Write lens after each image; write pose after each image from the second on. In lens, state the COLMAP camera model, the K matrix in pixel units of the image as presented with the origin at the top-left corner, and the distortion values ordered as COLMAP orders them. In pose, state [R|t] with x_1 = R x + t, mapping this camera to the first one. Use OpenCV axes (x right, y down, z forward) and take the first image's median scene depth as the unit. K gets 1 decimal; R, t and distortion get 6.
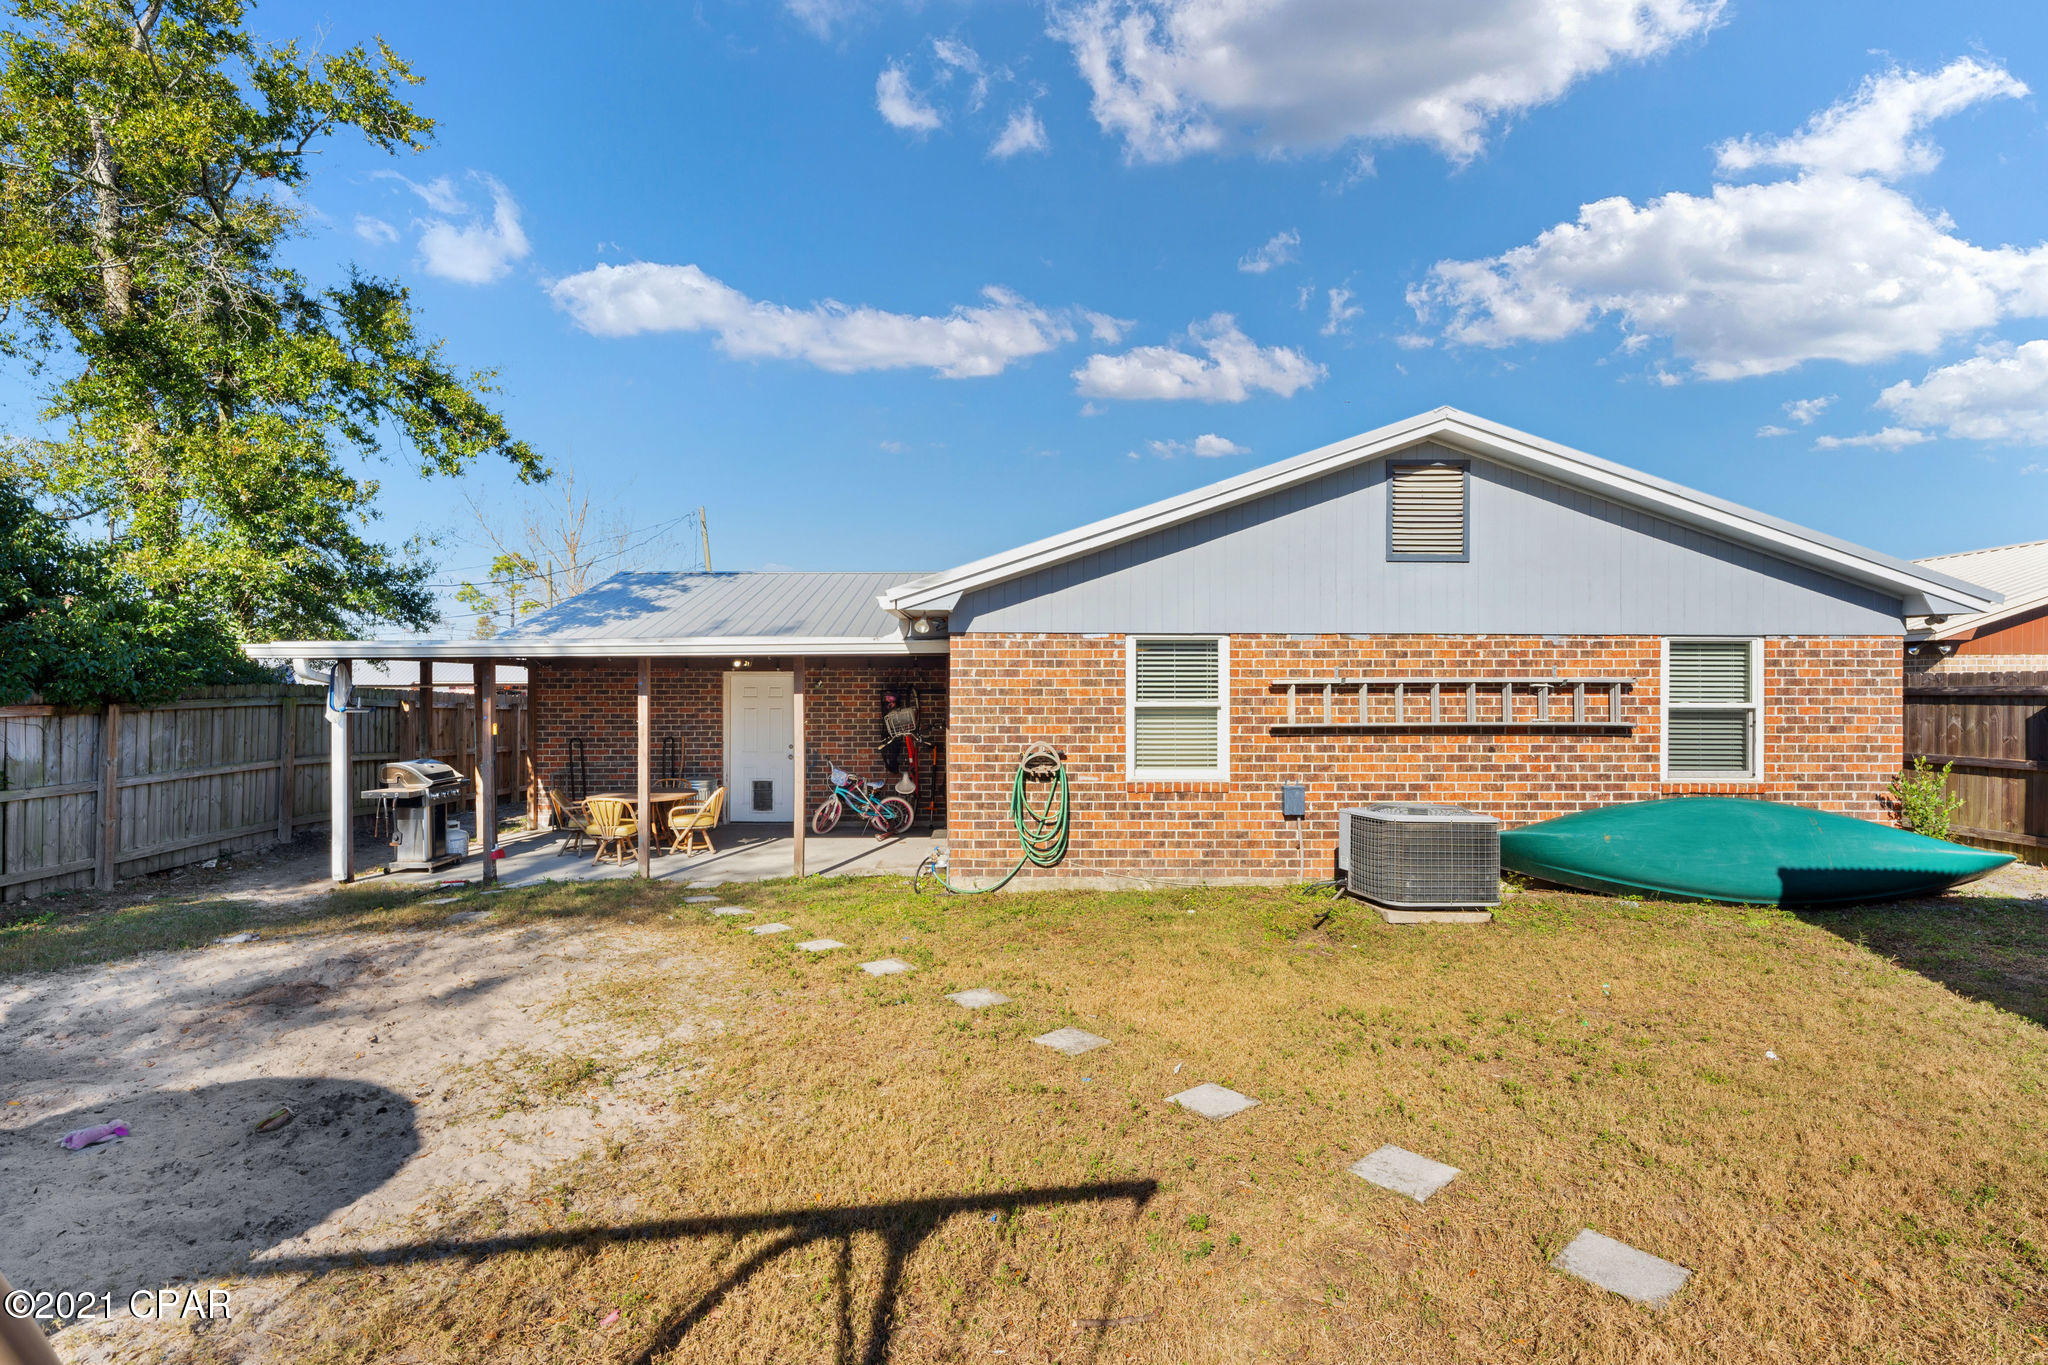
lens RADIAL K [[950.9, 0, 1024.7], [0, 950.9, 686.6], [0, 0, 1]] dist [-0.001659, -0.000893]
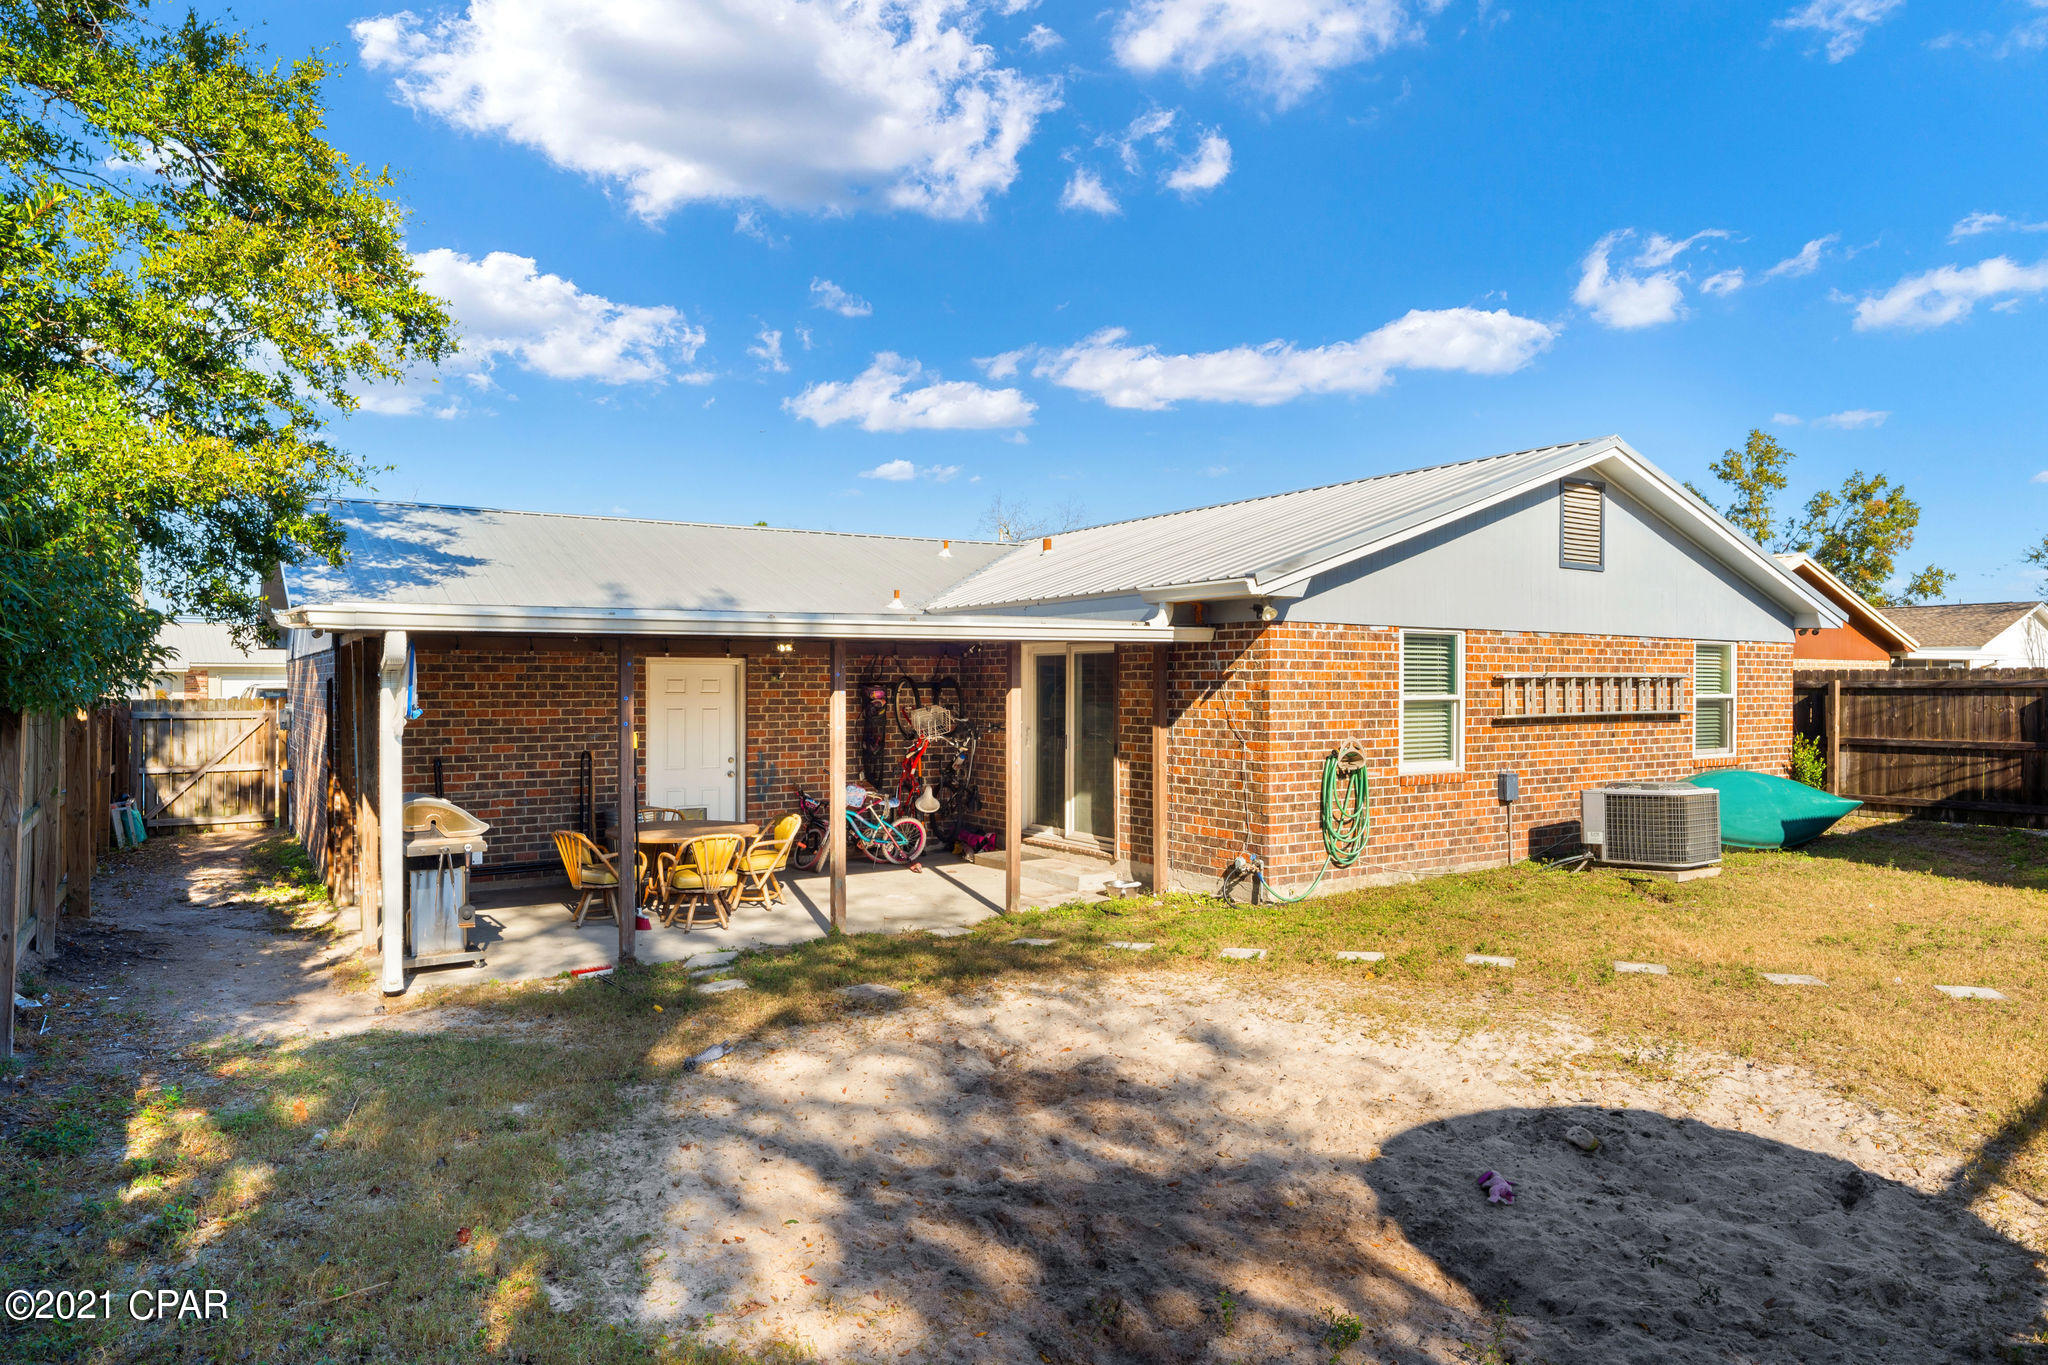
lens RADIAL K [[1216.4, 0, 1023.1], [0, 1216.4, 677.5], [0, 0, 1]] dist [-0.000993, 0.002052]
pose [[0.844418, 0.003865, 0.535672, -0.909465], [-0.002850, 0.999992, -0.002722, 0.001955], [-0.535678, 0.000772, 0.844422, 0.134891]]
